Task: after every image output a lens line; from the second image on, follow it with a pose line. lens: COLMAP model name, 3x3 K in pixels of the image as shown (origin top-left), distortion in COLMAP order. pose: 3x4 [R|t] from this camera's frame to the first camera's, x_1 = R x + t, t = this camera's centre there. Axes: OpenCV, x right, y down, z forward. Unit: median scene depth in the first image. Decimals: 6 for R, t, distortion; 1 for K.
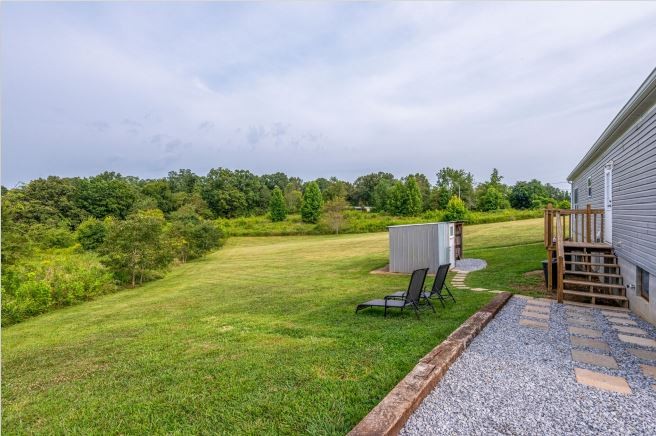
lens RADIAL K [[319.4, 0, 345.3], [0, 319.4, 209.0], [0, 0, 1]] dist [0.000651, -0.000135]
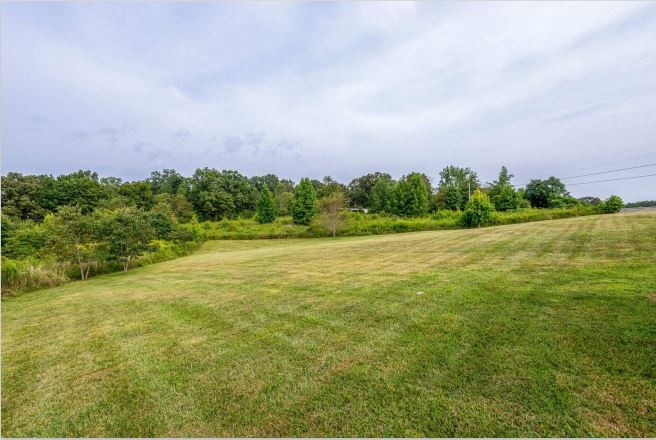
lens RADIAL K [[305.4, 0, 331.3], [0, 305.4, 219.8], [0, 0, 1]] dist [-0.001015, -0.000752]
pose [[0.999853, -0.002318, -0.017002, -0.013653], [0.002526, 0.999922, 0.012229, 0.016538], [0.016972, -0.012270, 0.999781, 0.134011]]
